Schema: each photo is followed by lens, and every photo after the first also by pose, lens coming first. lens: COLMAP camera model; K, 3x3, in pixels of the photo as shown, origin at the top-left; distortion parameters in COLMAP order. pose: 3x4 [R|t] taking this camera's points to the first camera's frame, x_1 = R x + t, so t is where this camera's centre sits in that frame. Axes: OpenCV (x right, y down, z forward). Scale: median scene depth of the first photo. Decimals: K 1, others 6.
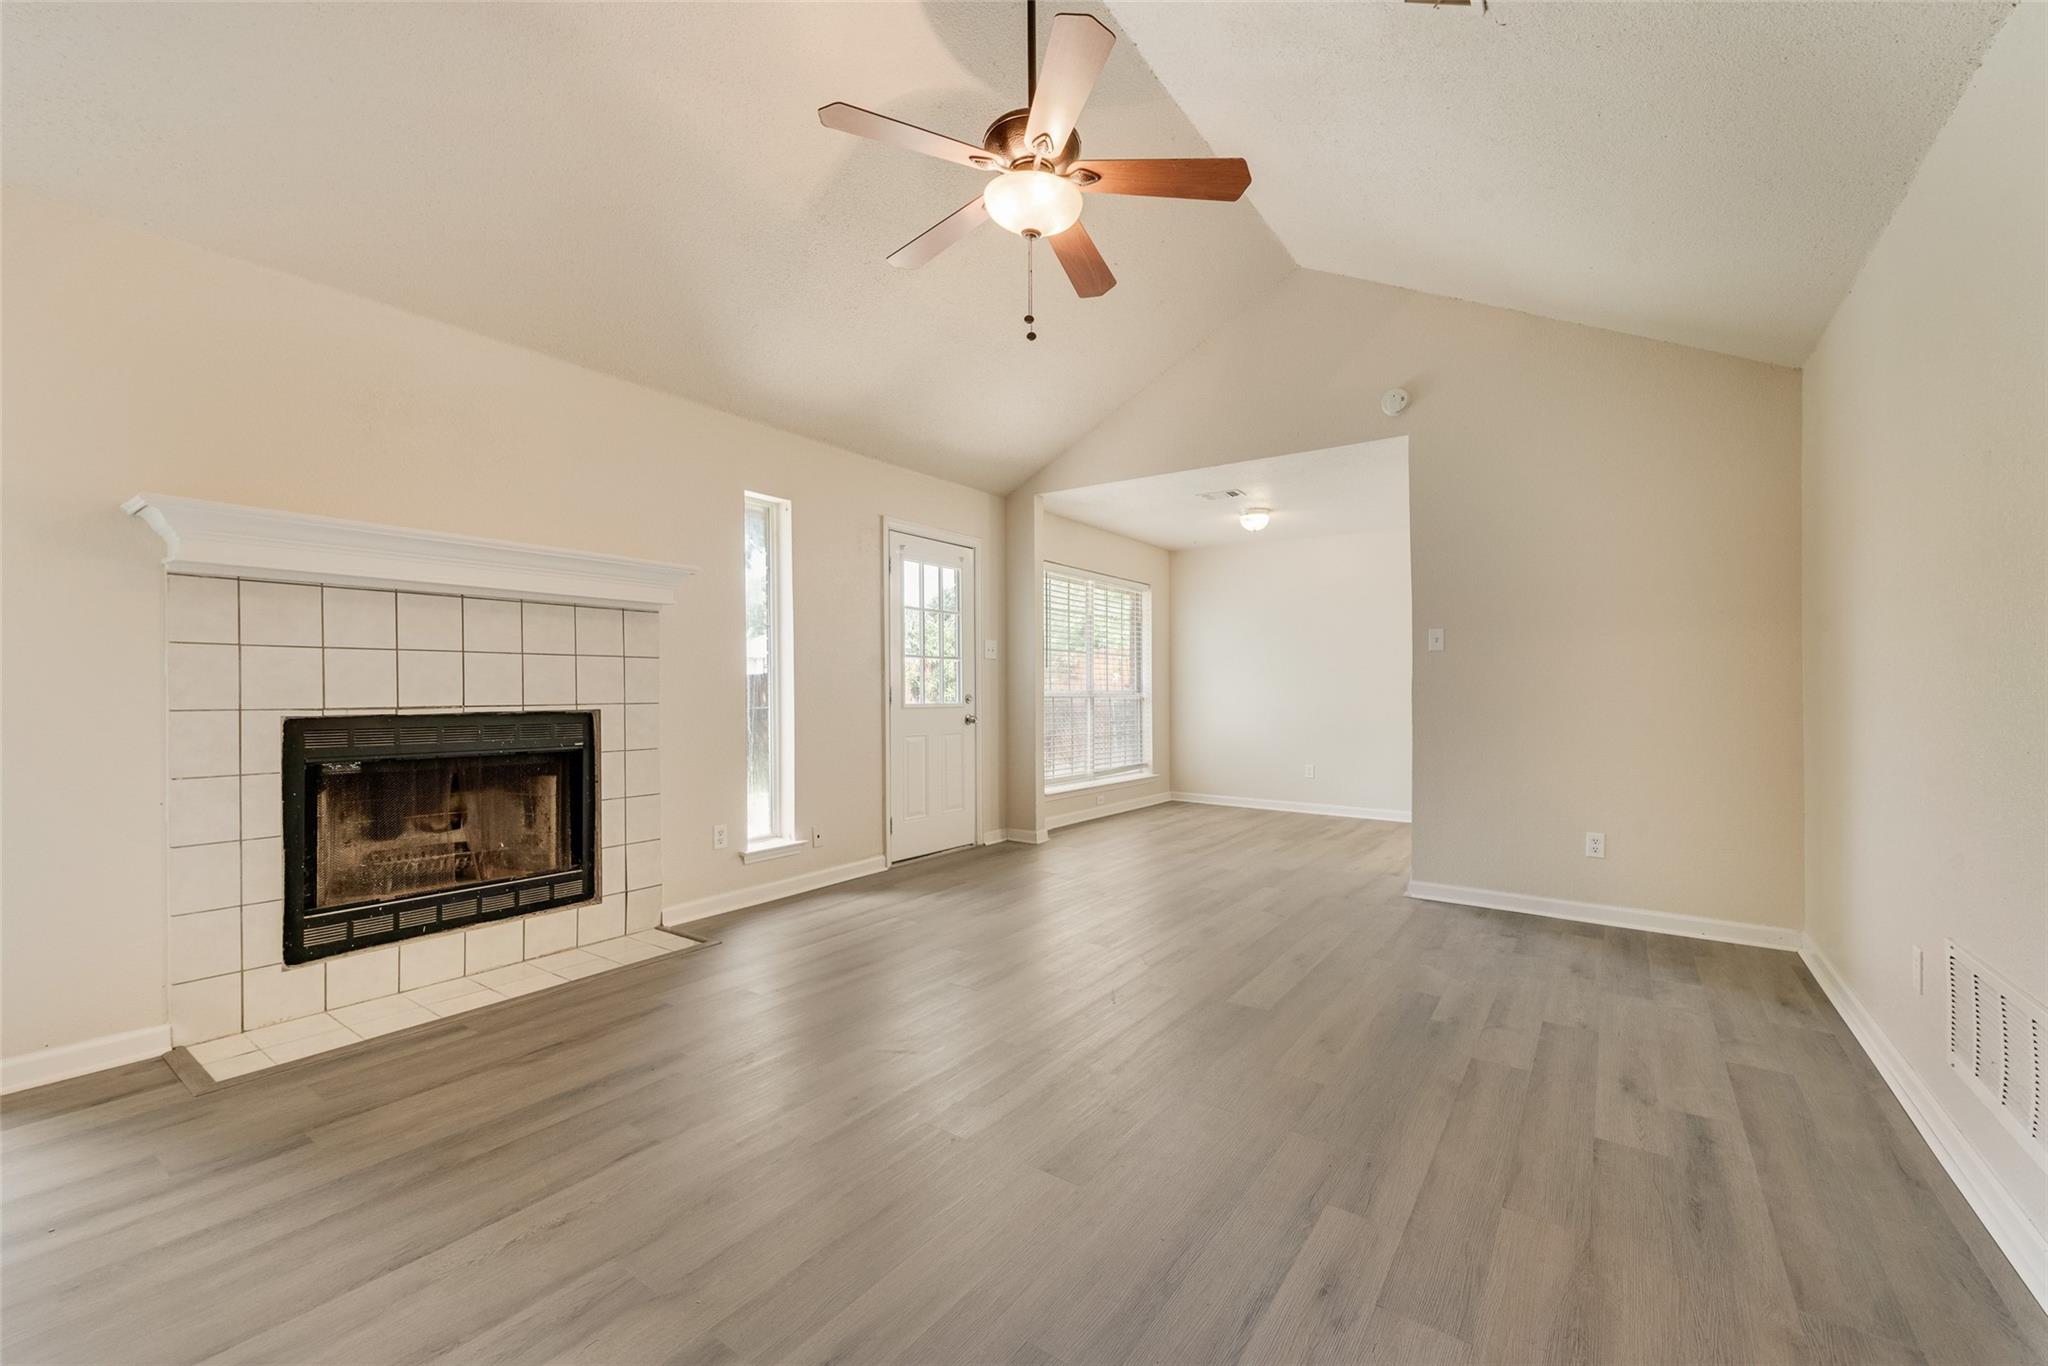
lens RADIAL K [[809.5, 0, 1026.5], [0, 809.5, 691.3], [0, 0, 1]] dist [-0.006778, -0.001059]
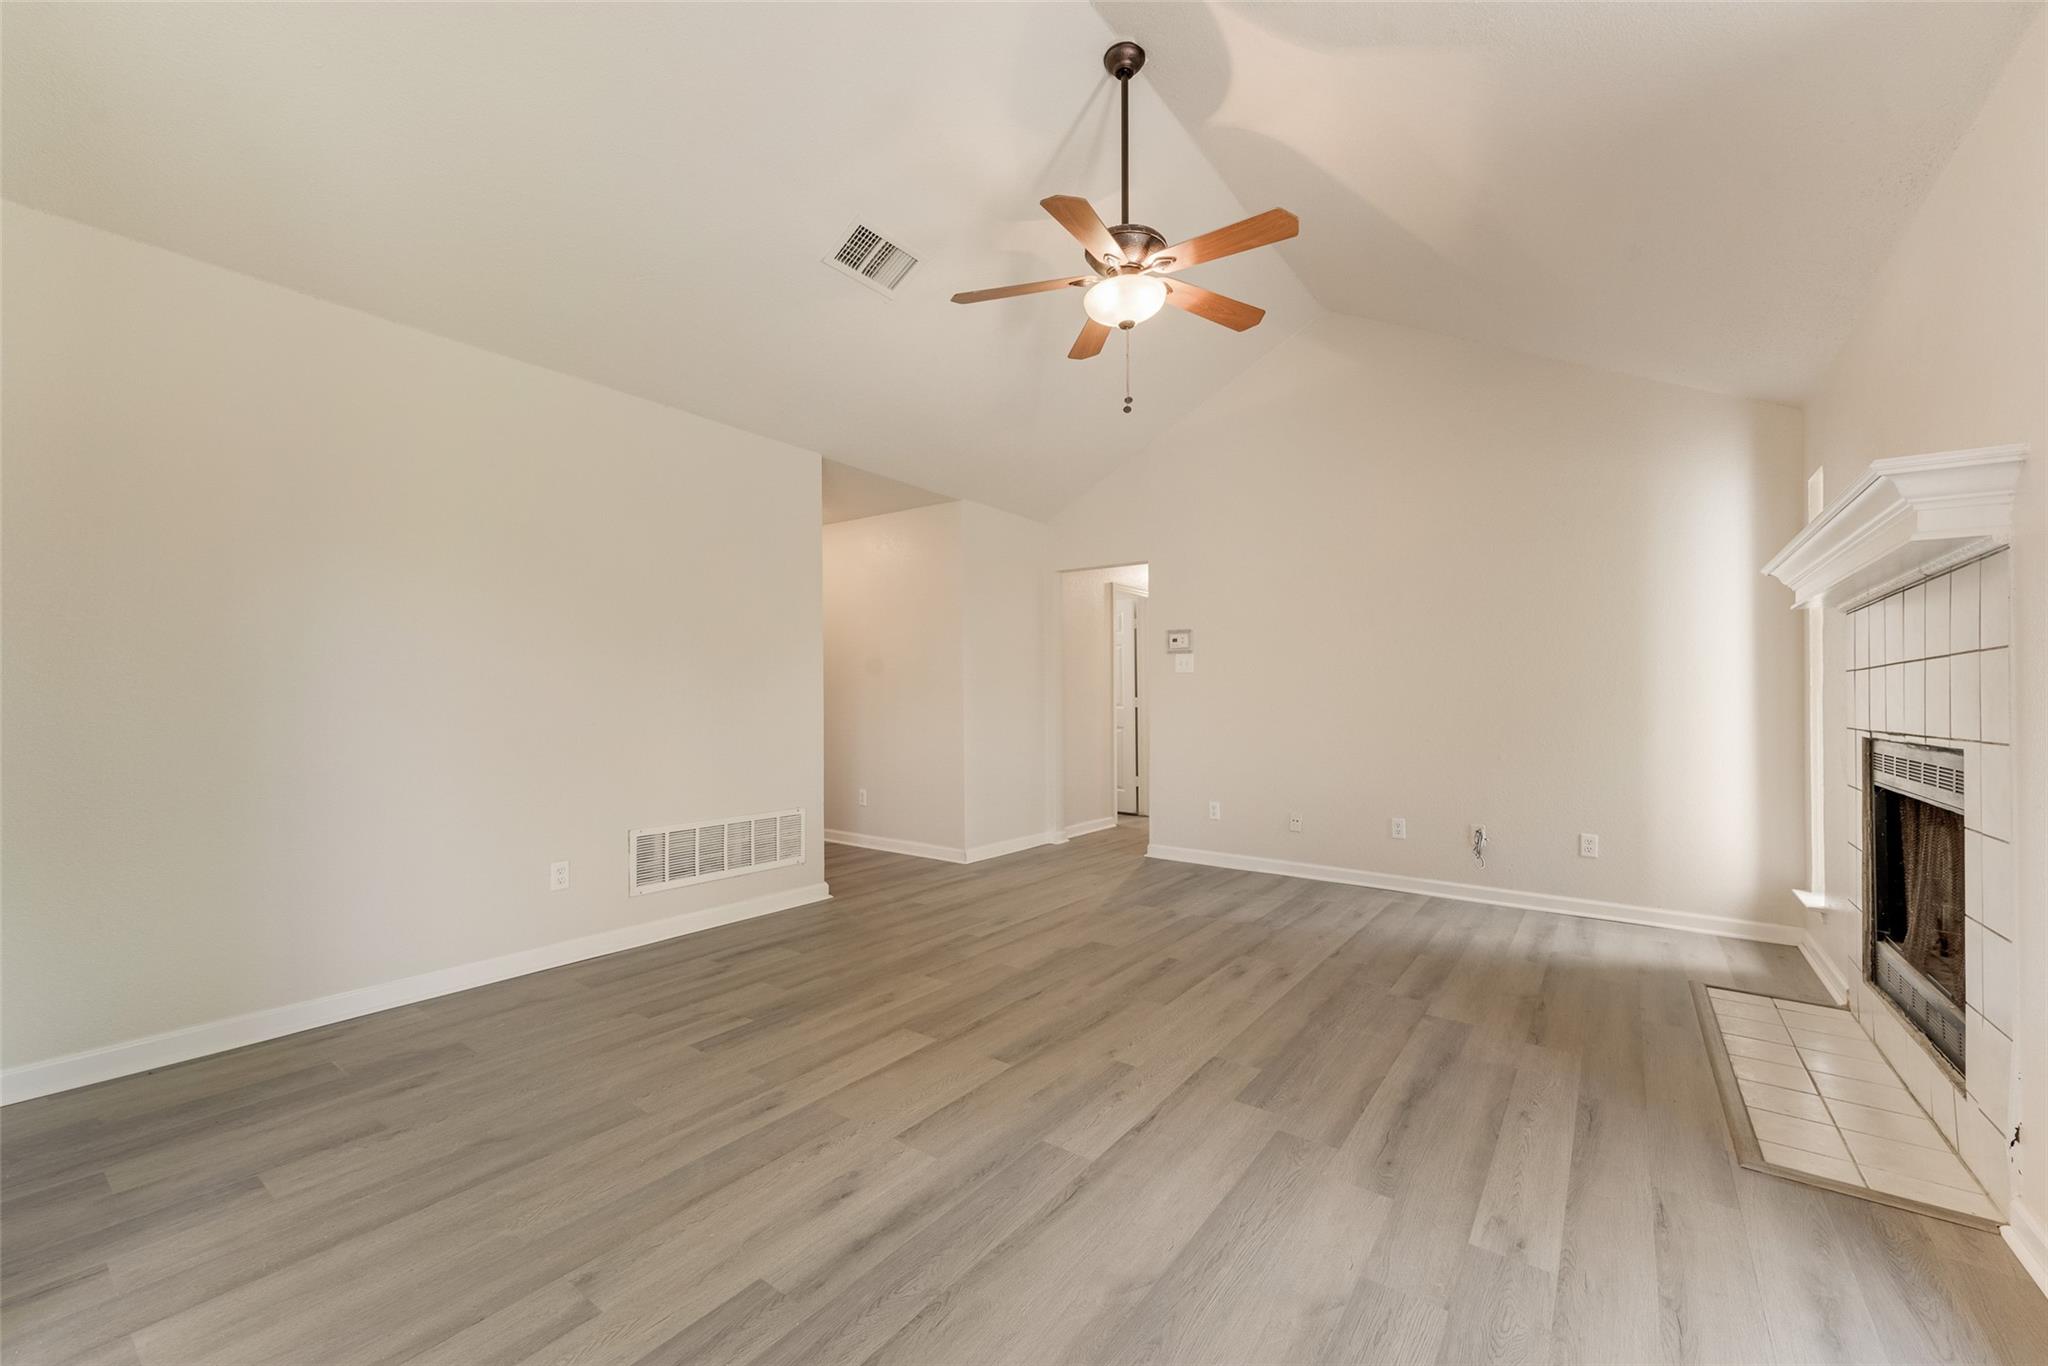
lens RADIAL K [[809.5, 0, 1026.0], [0, 809.5, 690.8], [0, 0, 1]] dist [-0.006778, -0.001059]
pose [[-0.999899, -0.007197, 0.012232, 0.168028], [-0.007258, 0.999961, -0.004985, -0.014721], [-0.012195, -0.005074, -0.999913, 2.381533]]
